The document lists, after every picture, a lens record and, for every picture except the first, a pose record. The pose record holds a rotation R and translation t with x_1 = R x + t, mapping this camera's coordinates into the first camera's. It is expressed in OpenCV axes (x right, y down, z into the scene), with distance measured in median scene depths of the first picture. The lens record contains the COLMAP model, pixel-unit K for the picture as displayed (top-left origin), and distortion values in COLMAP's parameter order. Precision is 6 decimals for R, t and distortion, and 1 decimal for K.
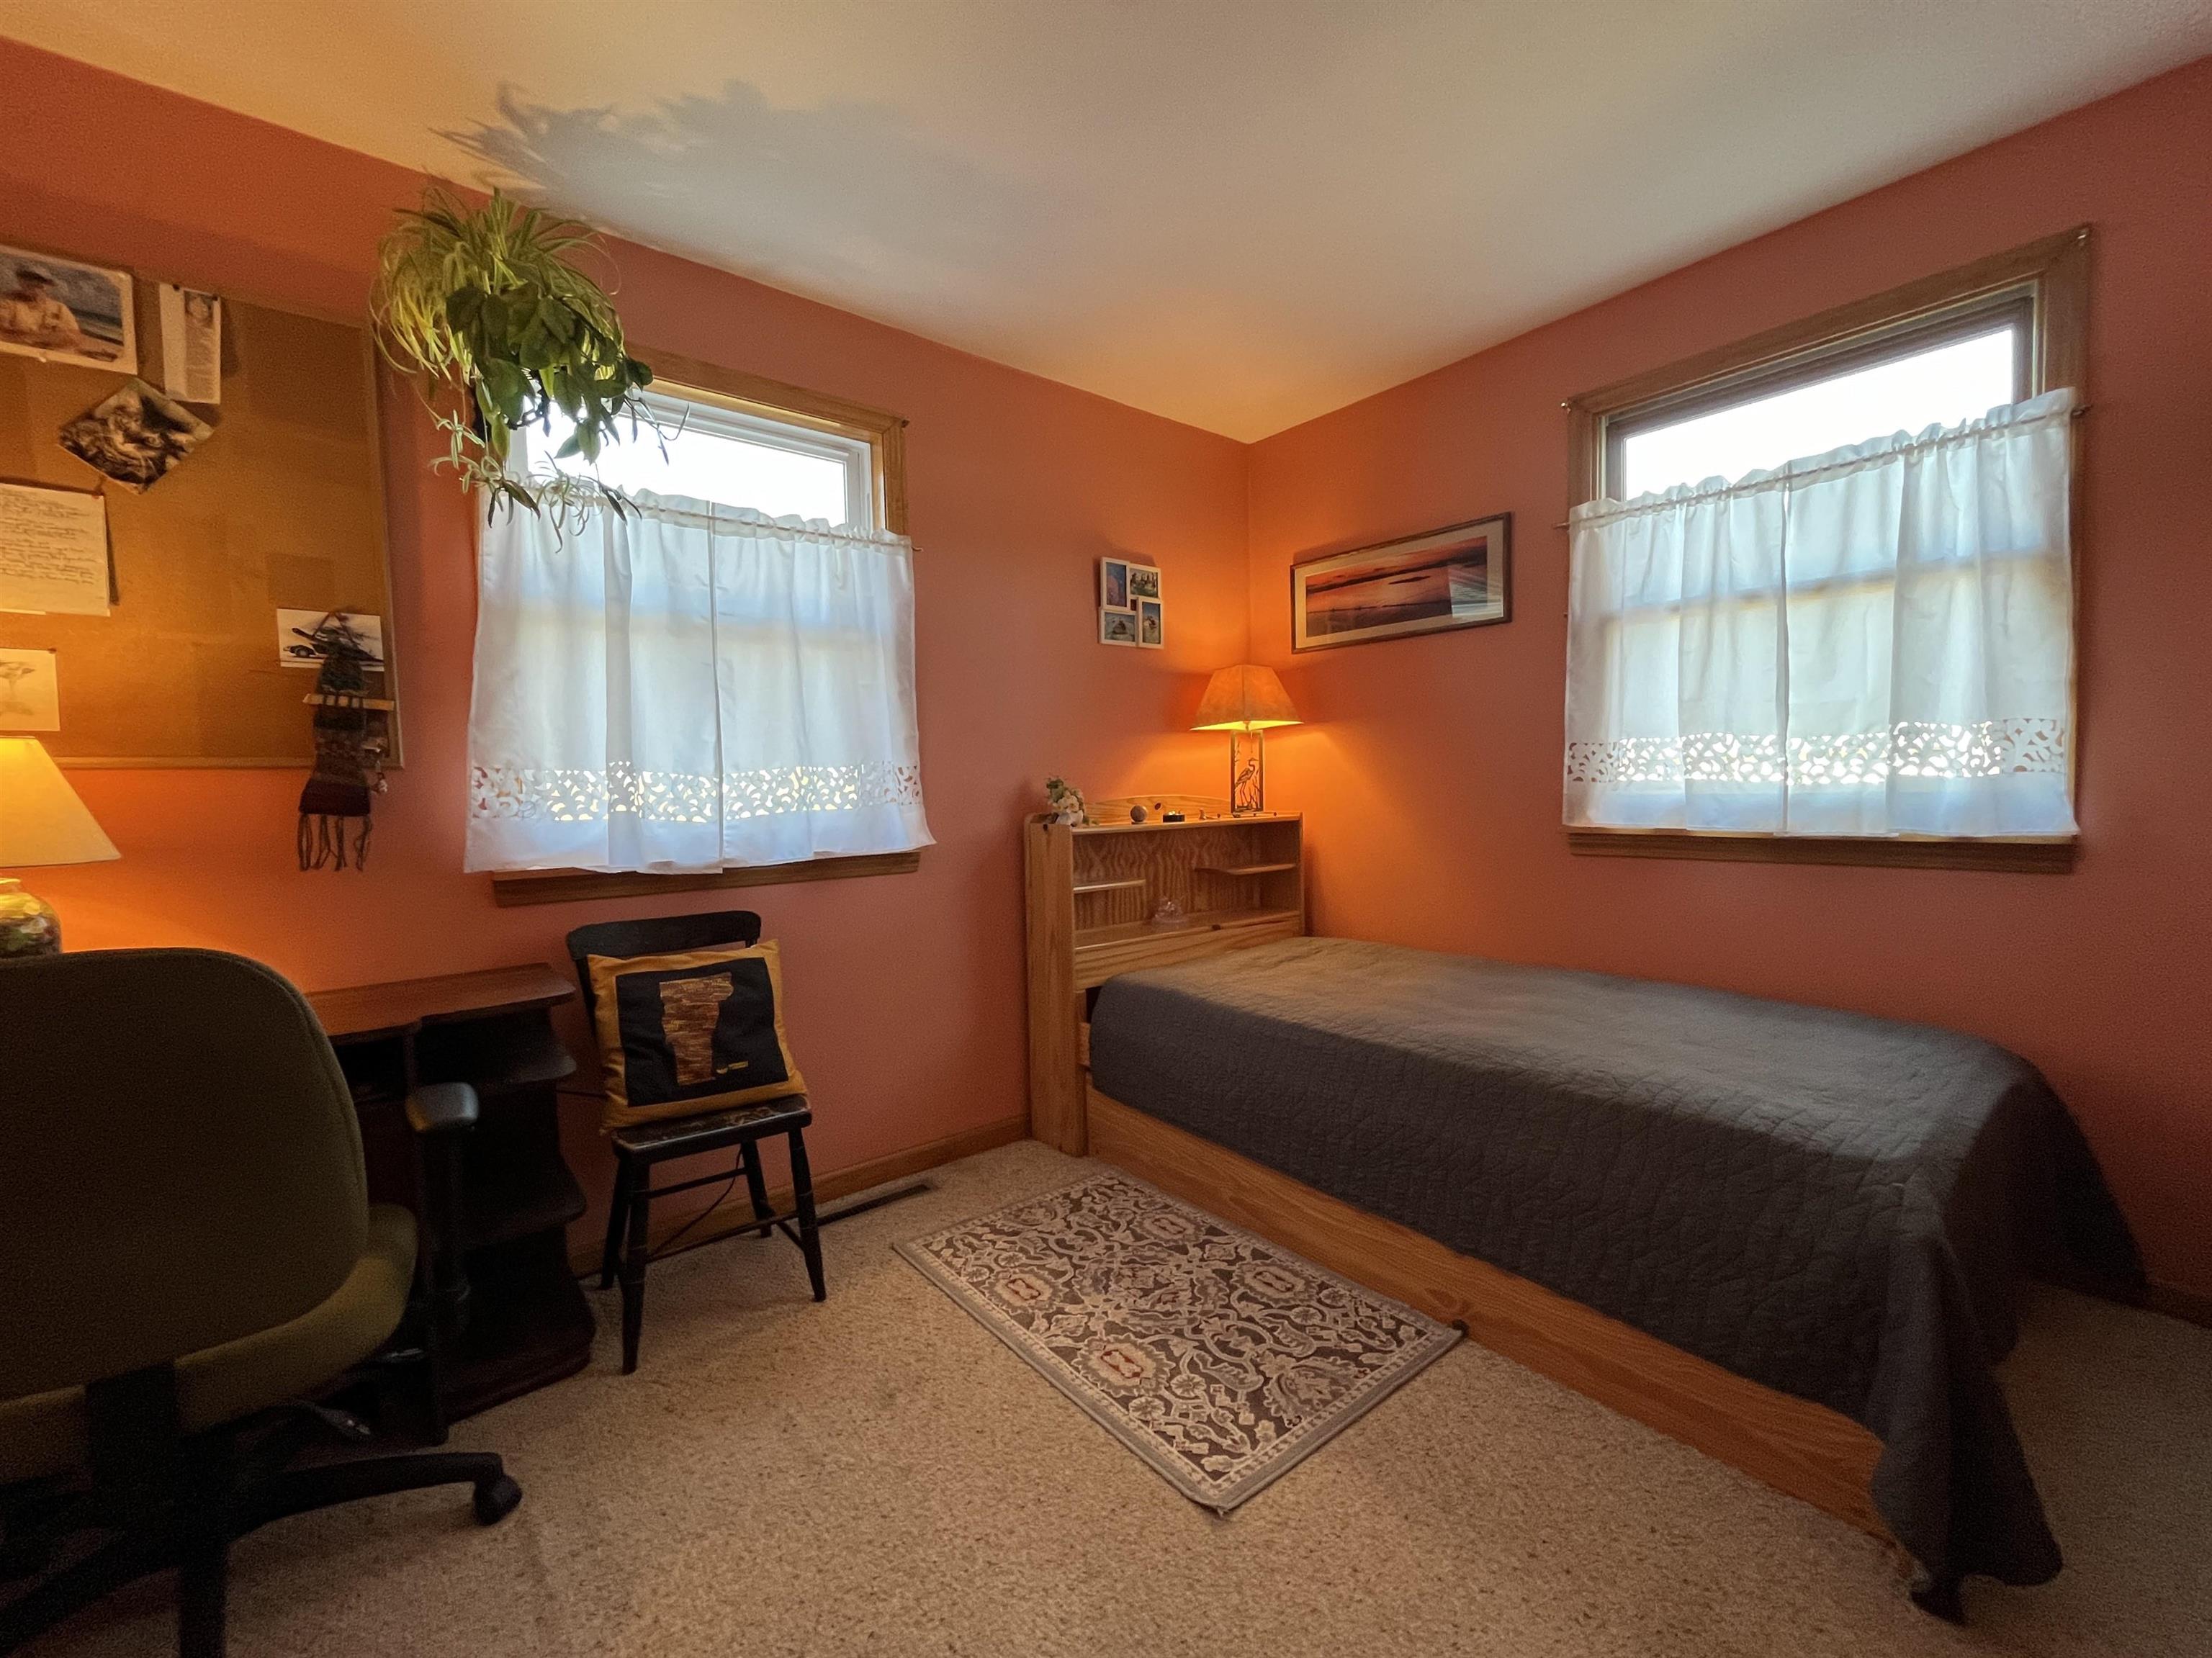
lens RADIAL K [[934.1, 0, 1122.8], [0, 934.1, 825.7], [0, 0, 1]] dist [0.001495, -0.000784]
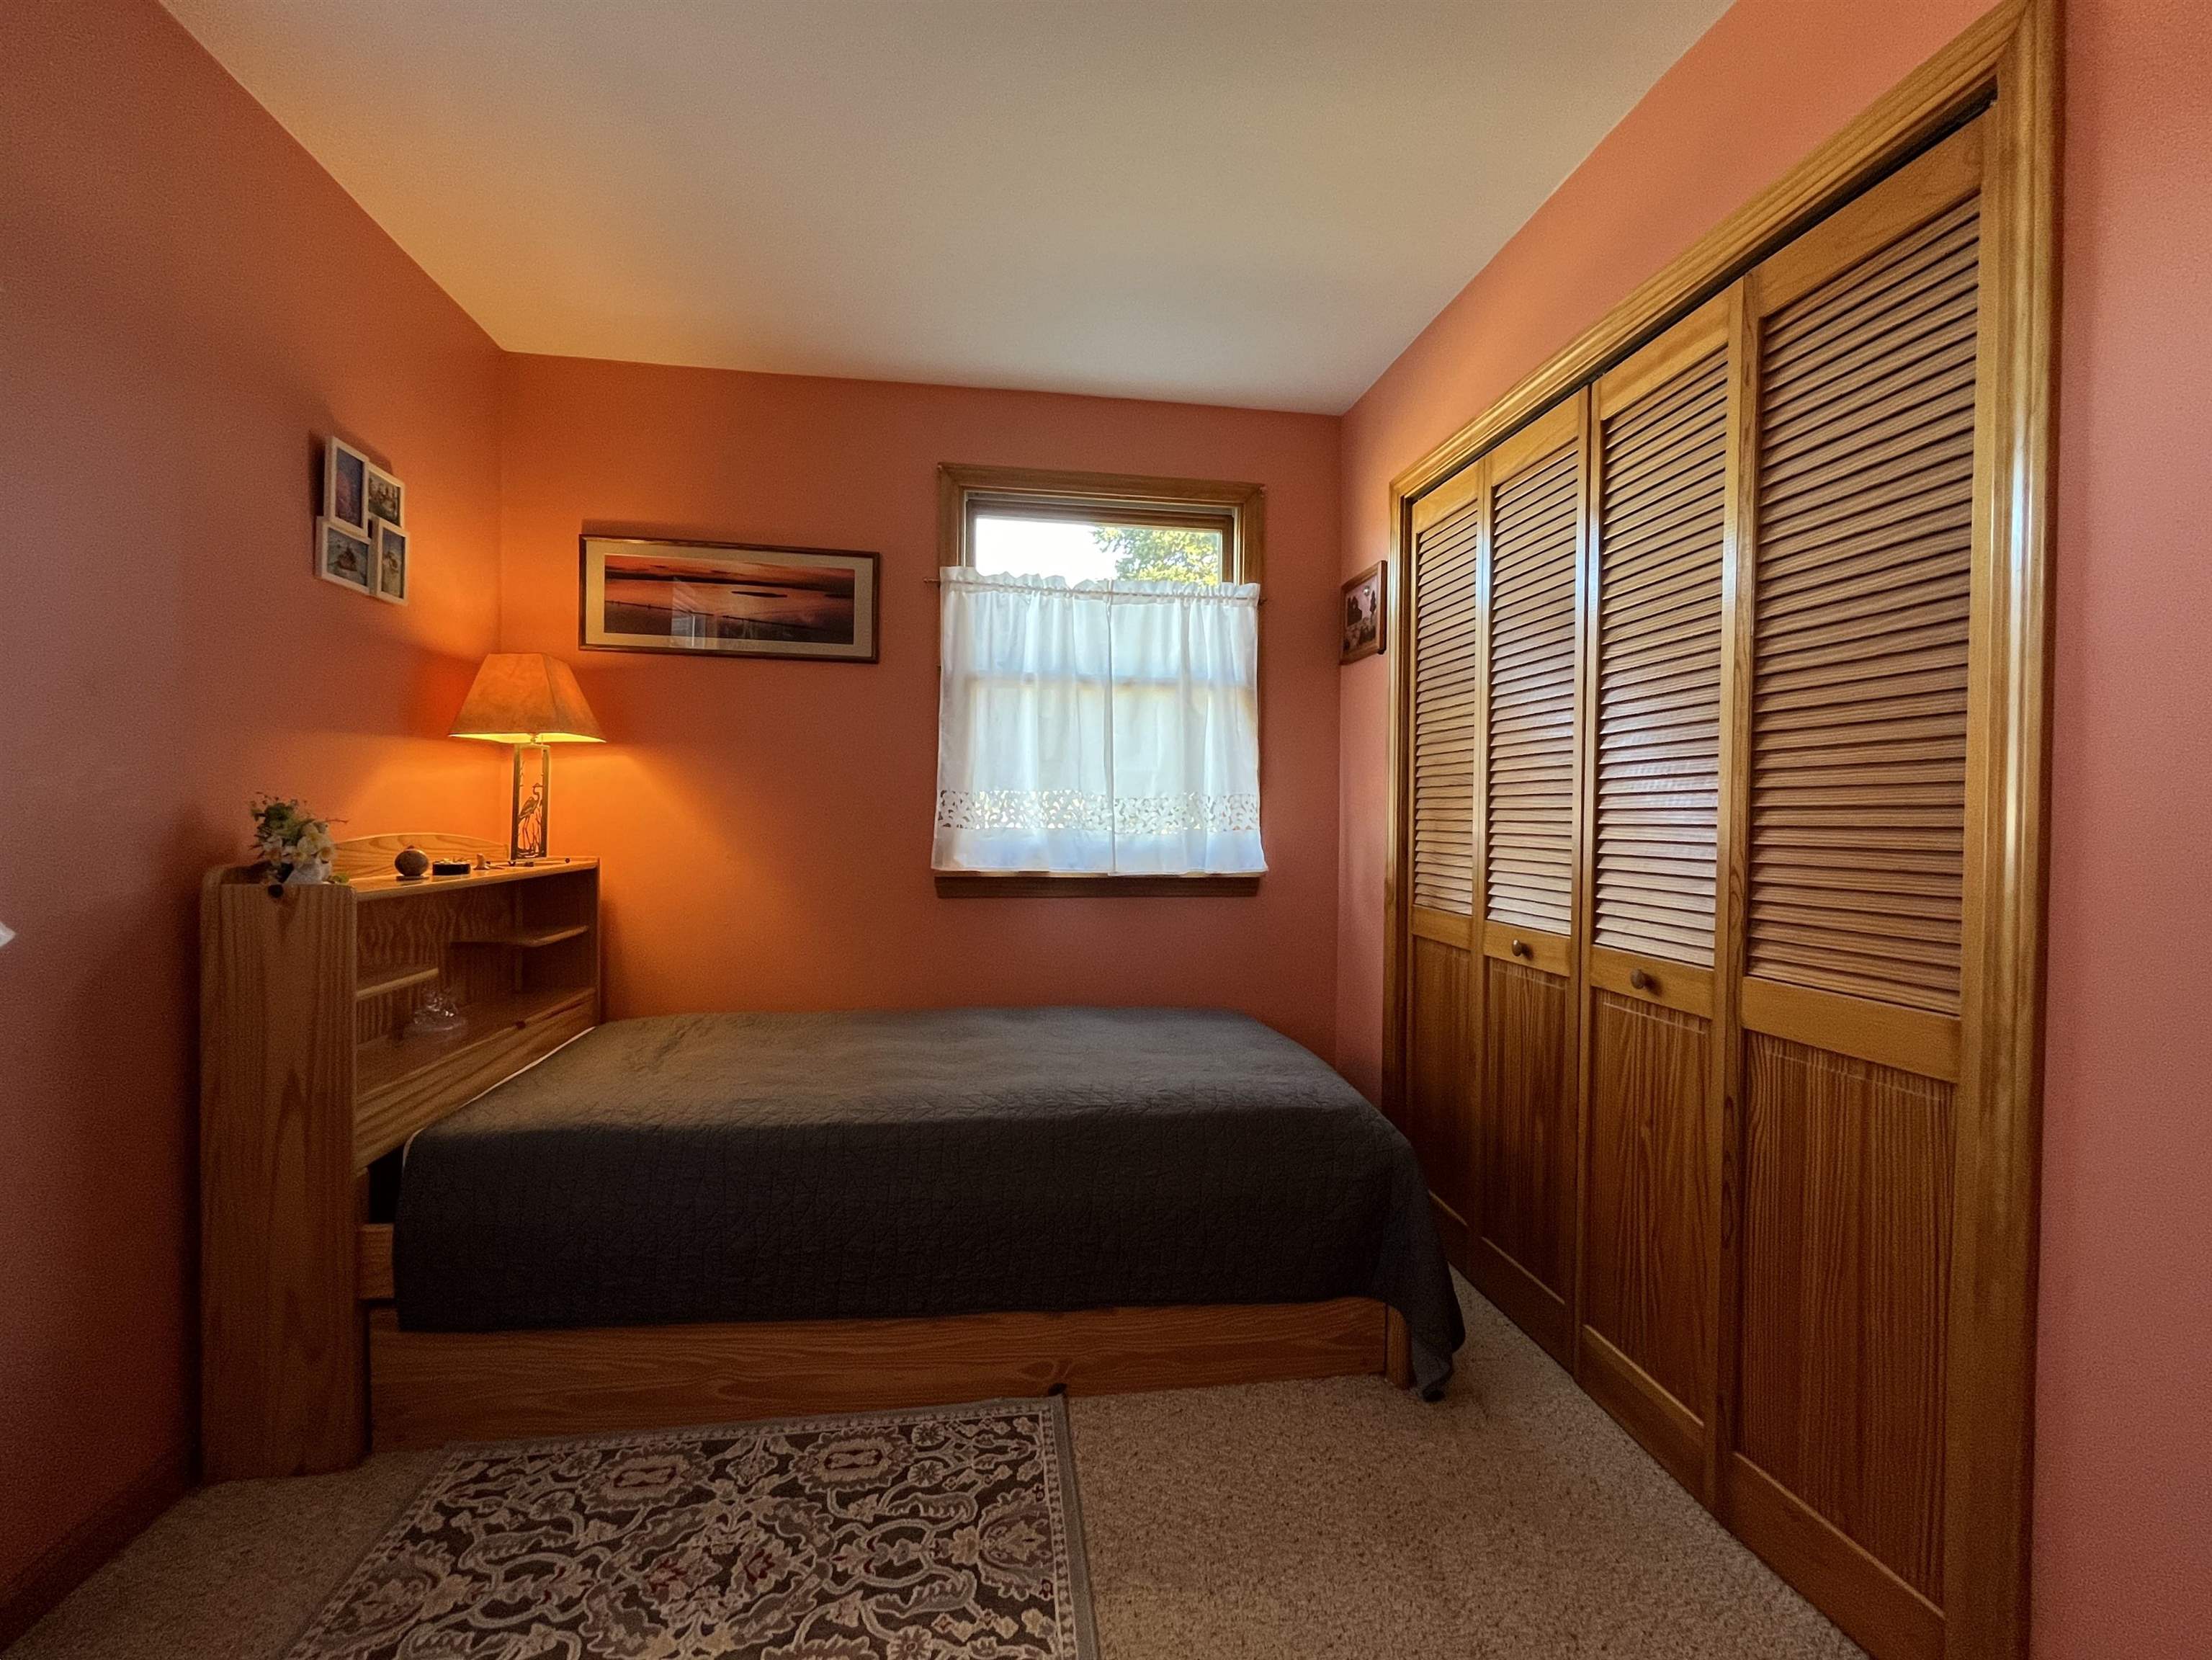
lens RADIAL K [[934.3, 0, 1112.8], [0, 934.3, 829.5], [0, 0, 1]] dist [0.001495, -0.000784]
pose [[0.509607, 0.017883, 0.860222, -0.353046], [0.013450, 0.999496, -0.028746, -0.013898], [-0.860302, 0.026219, 0.509109, 0.339986]]
